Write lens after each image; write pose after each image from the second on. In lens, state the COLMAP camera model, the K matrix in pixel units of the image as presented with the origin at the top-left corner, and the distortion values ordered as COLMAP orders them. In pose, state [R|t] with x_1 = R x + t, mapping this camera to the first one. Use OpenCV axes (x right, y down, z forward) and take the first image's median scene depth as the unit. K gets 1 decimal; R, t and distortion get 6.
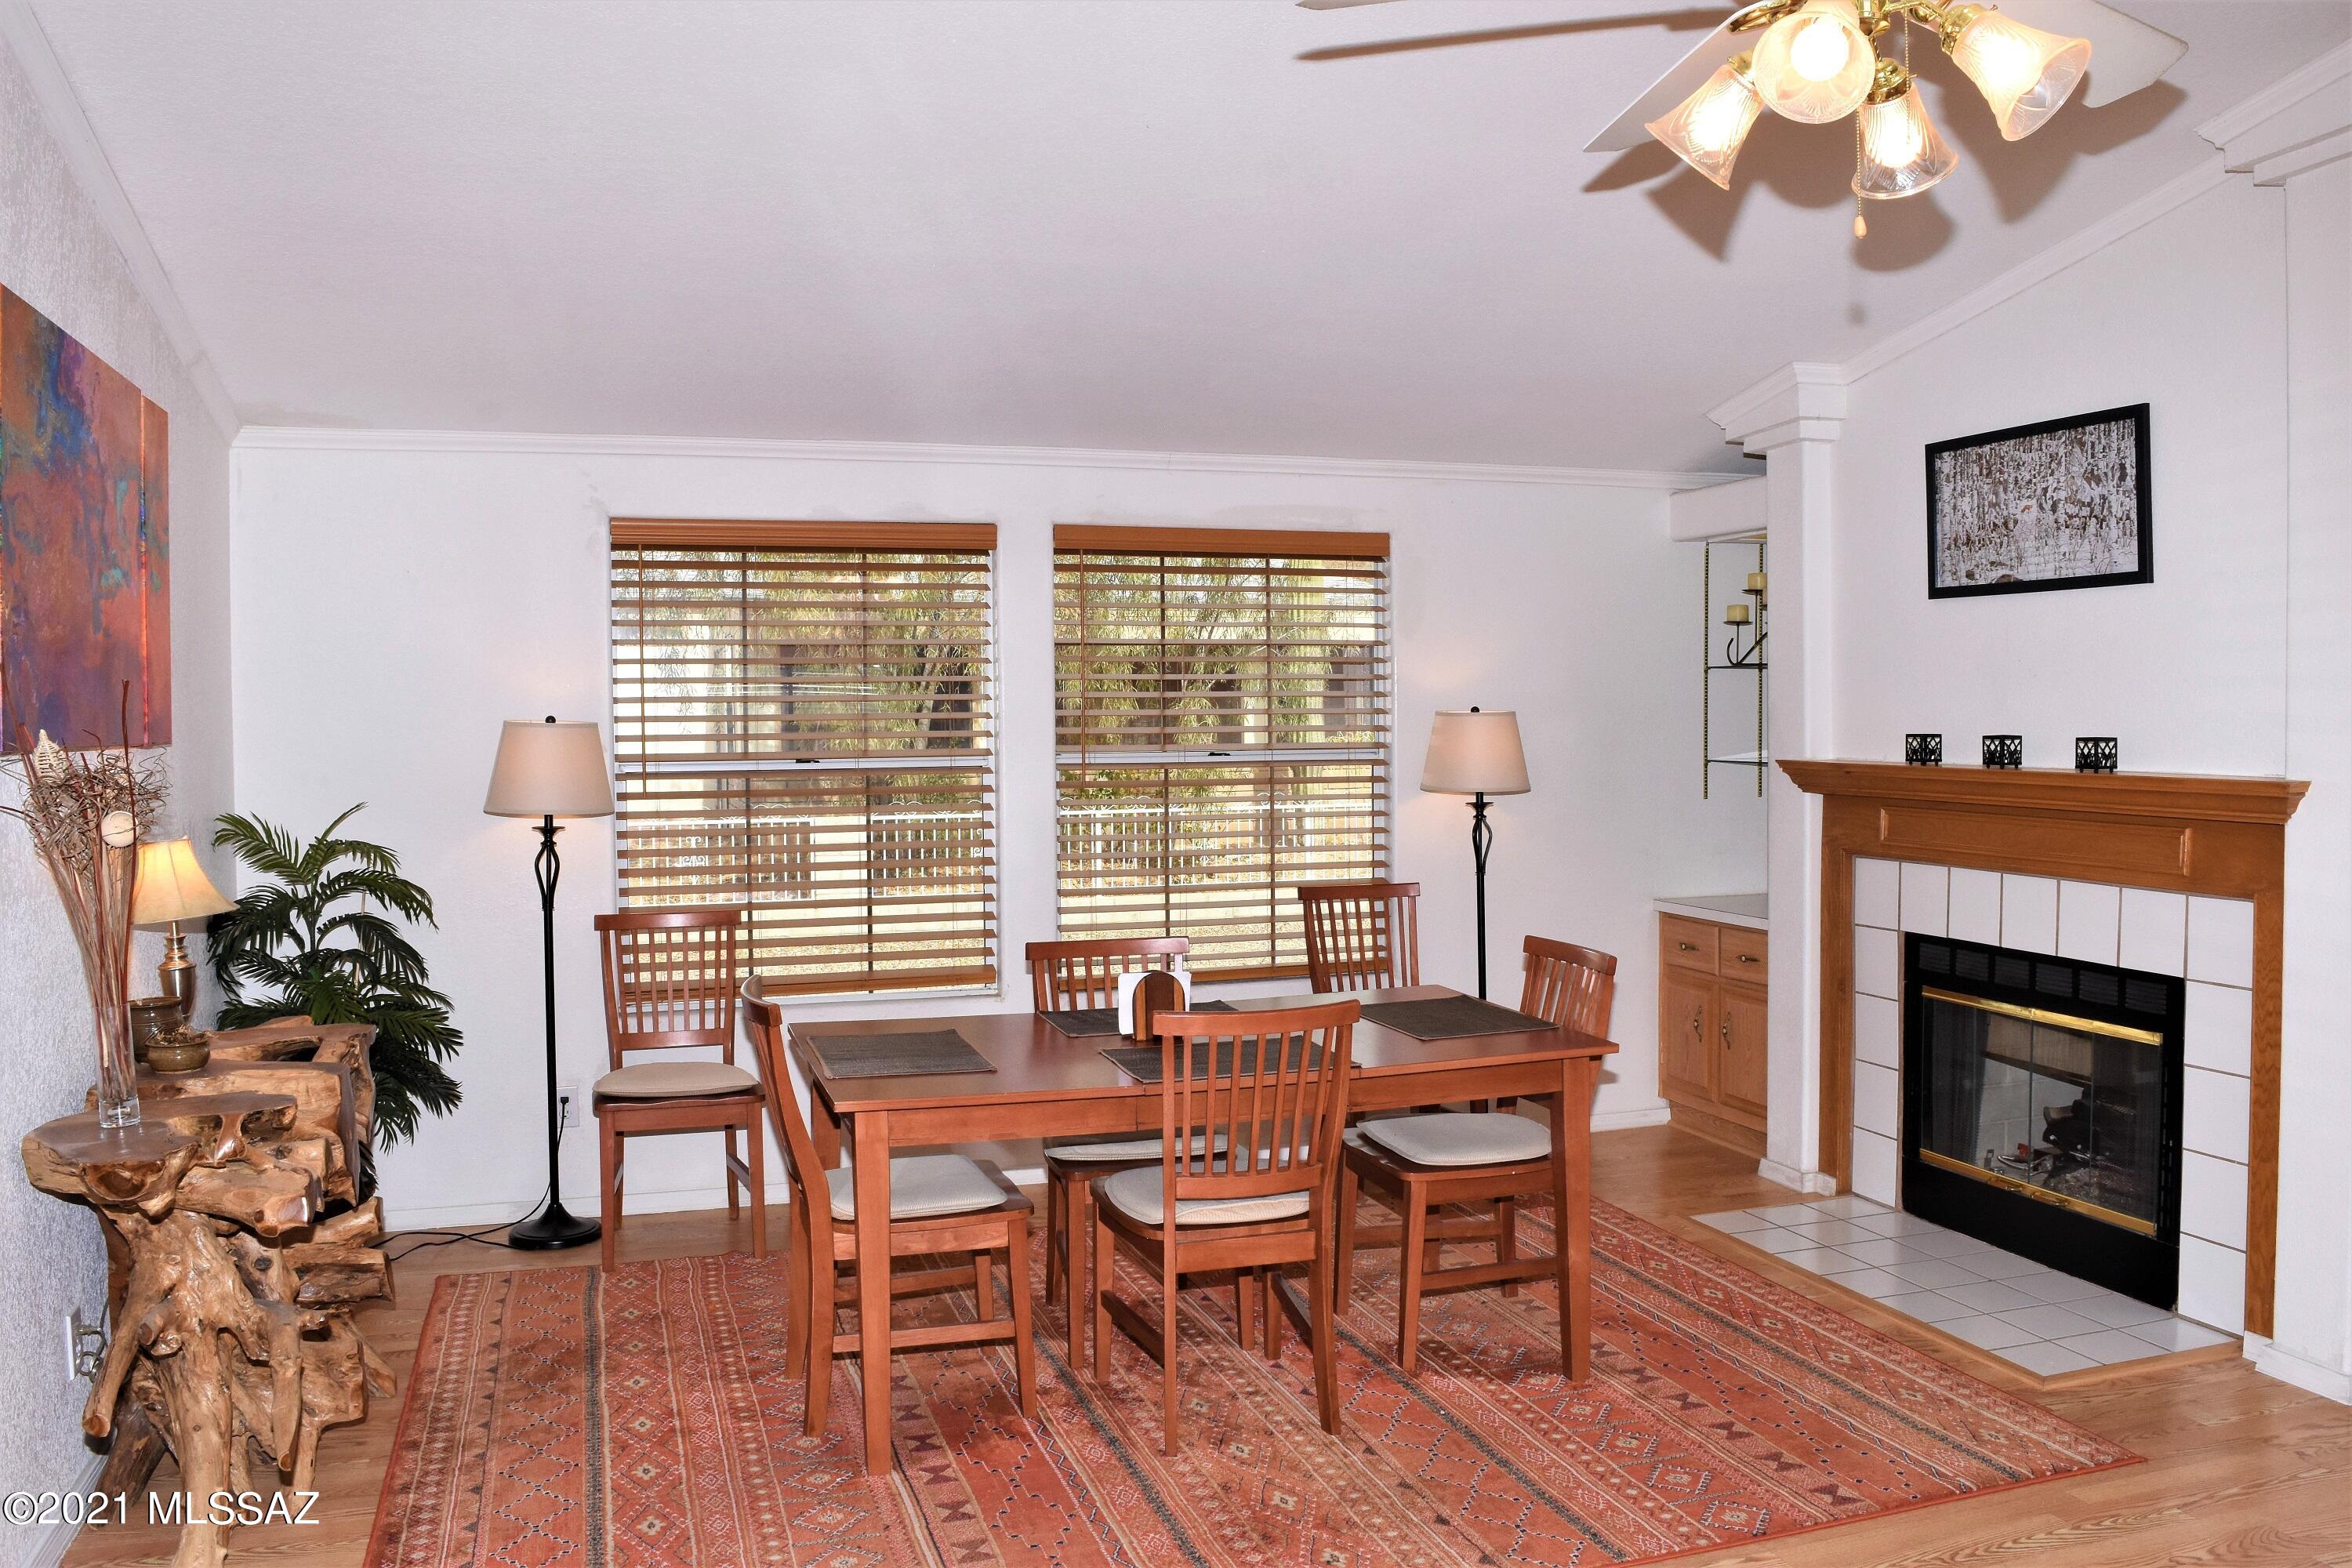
lens RADIAL K [[1810.1, 0, 1176.0], [0, 1810.1, 784.0], [0, 0, 1]] dist [-0.129418, 0.066055]
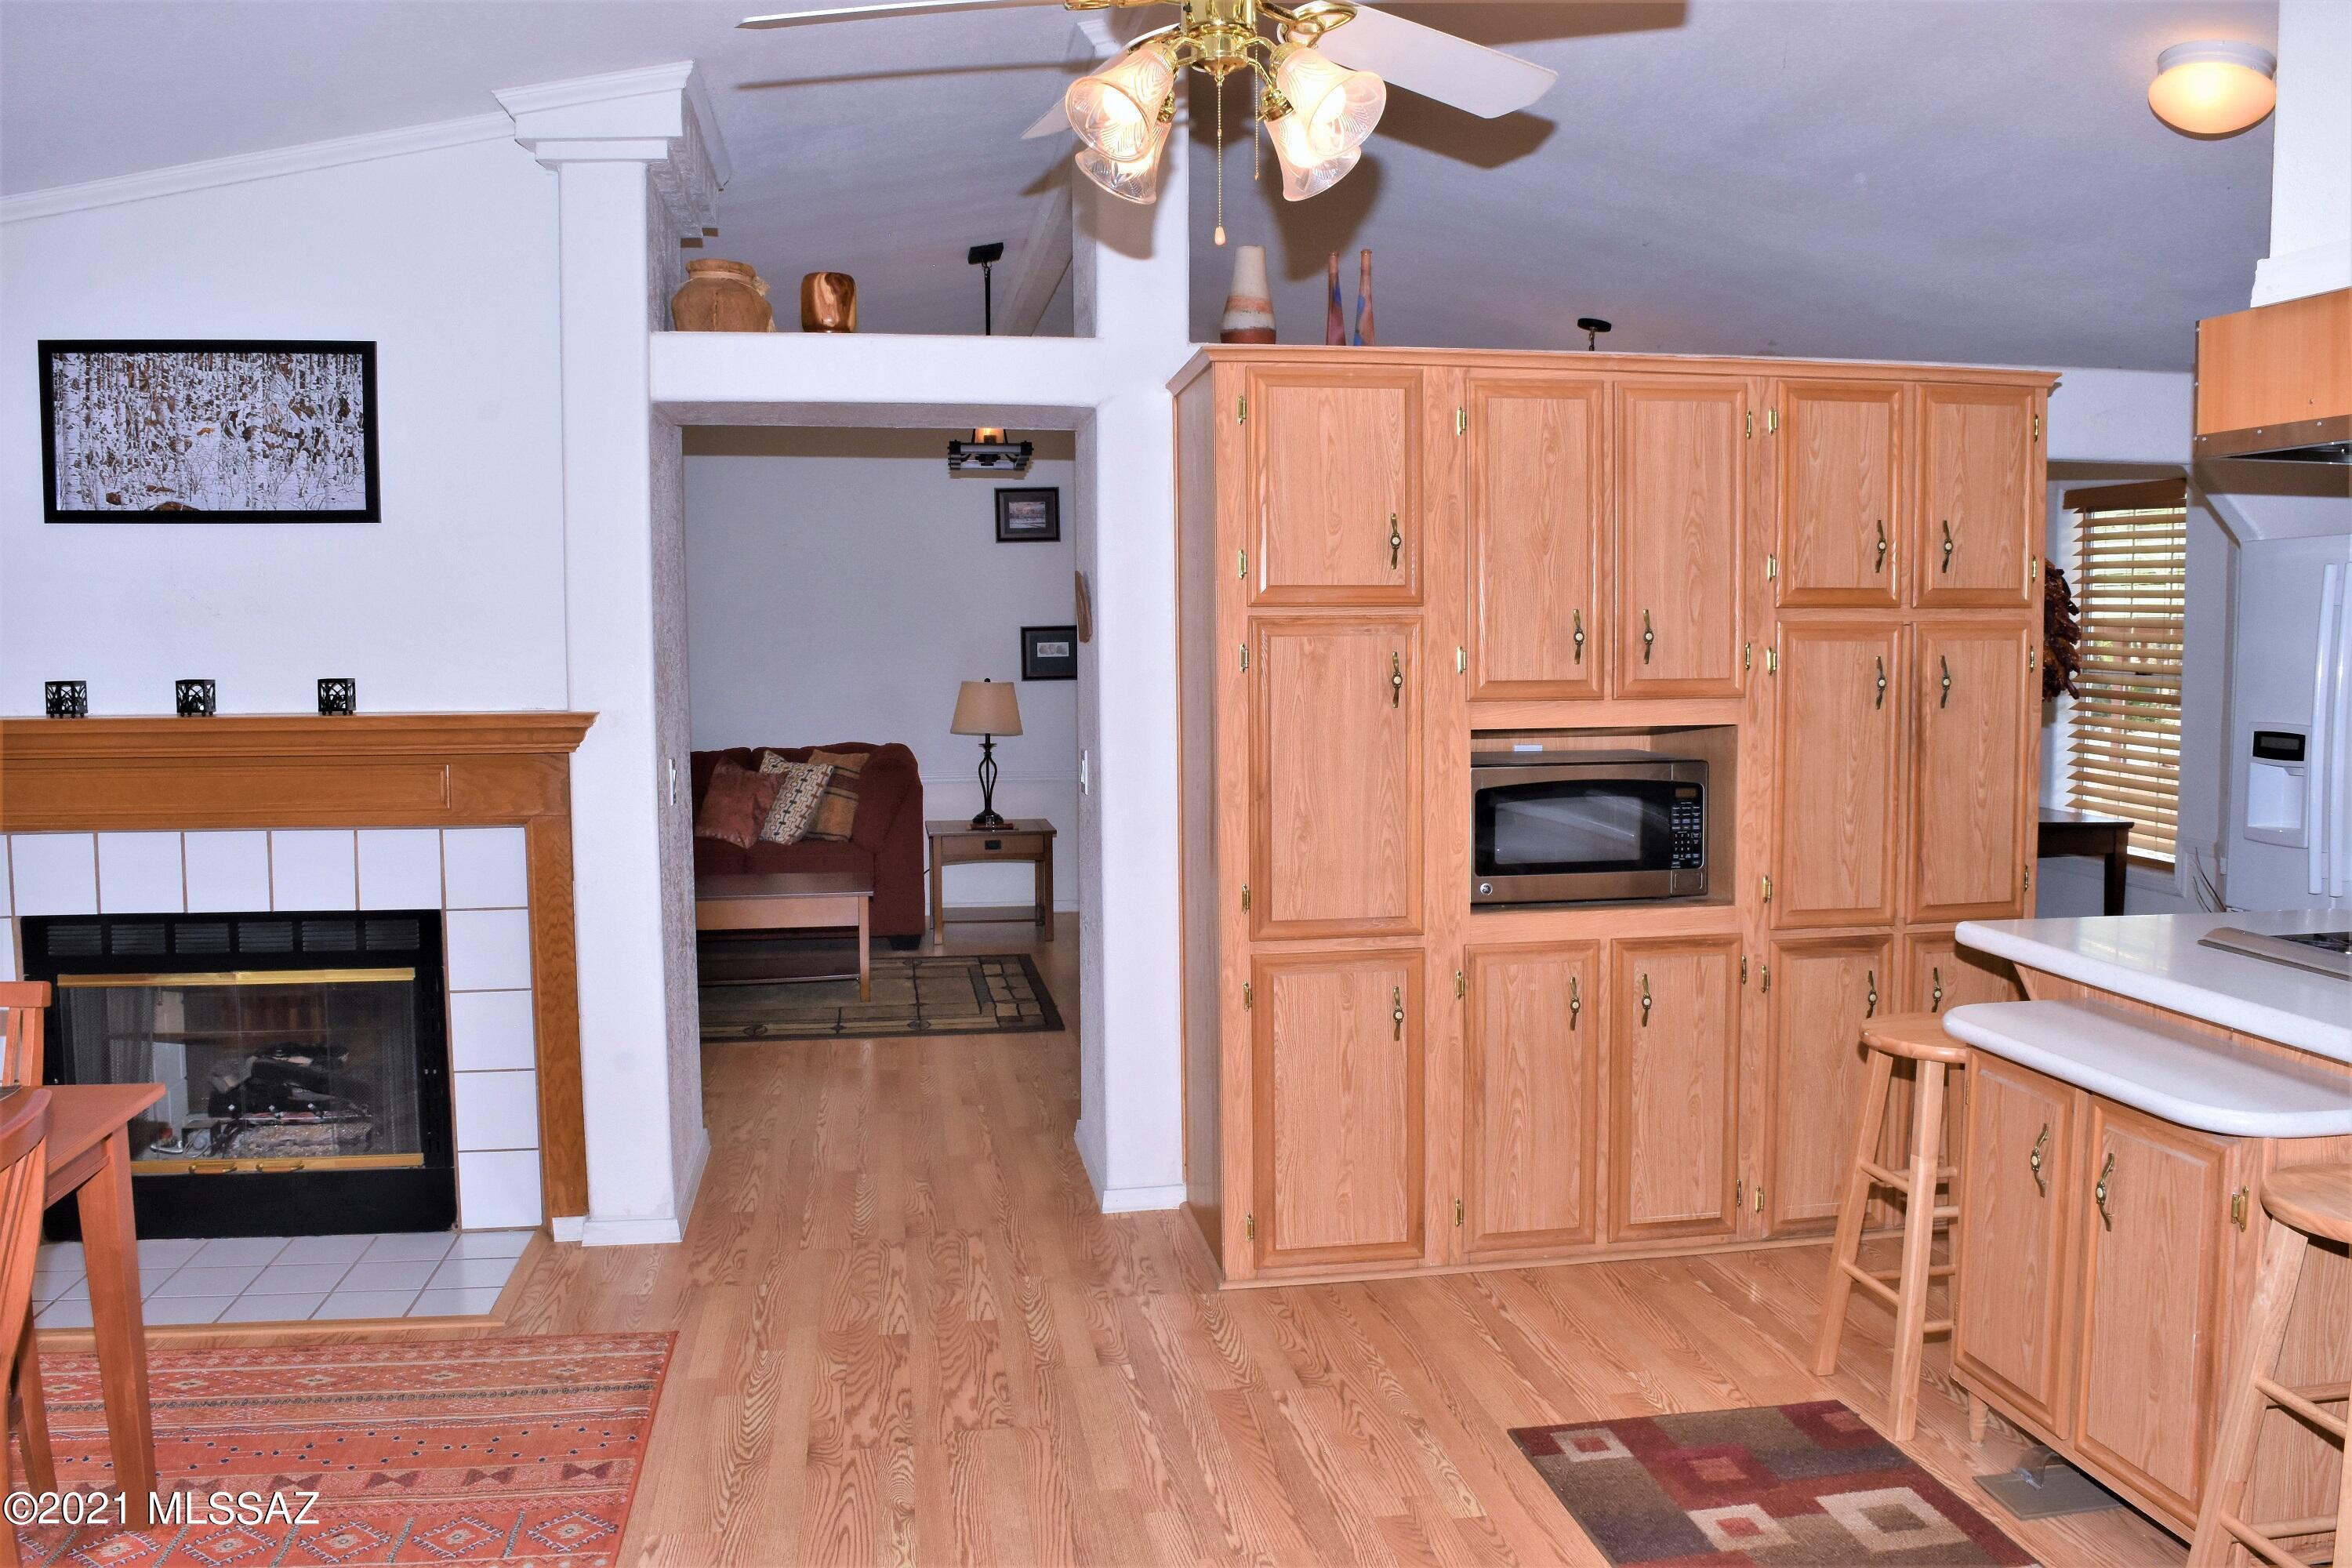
lens RADIAL K [[1810.1, 0, 1176.0], [0, 1810.1, 784.0], [0, 0, 1]] dist [-0.129418, 0.066055]
pose [[0.154583, -0.070928, 0.985430, -0.368732], [0.041191, 0.997015, 0.065300, -0.012967], [-0.987121, 0.030496, 0.157044, 0.388427]]
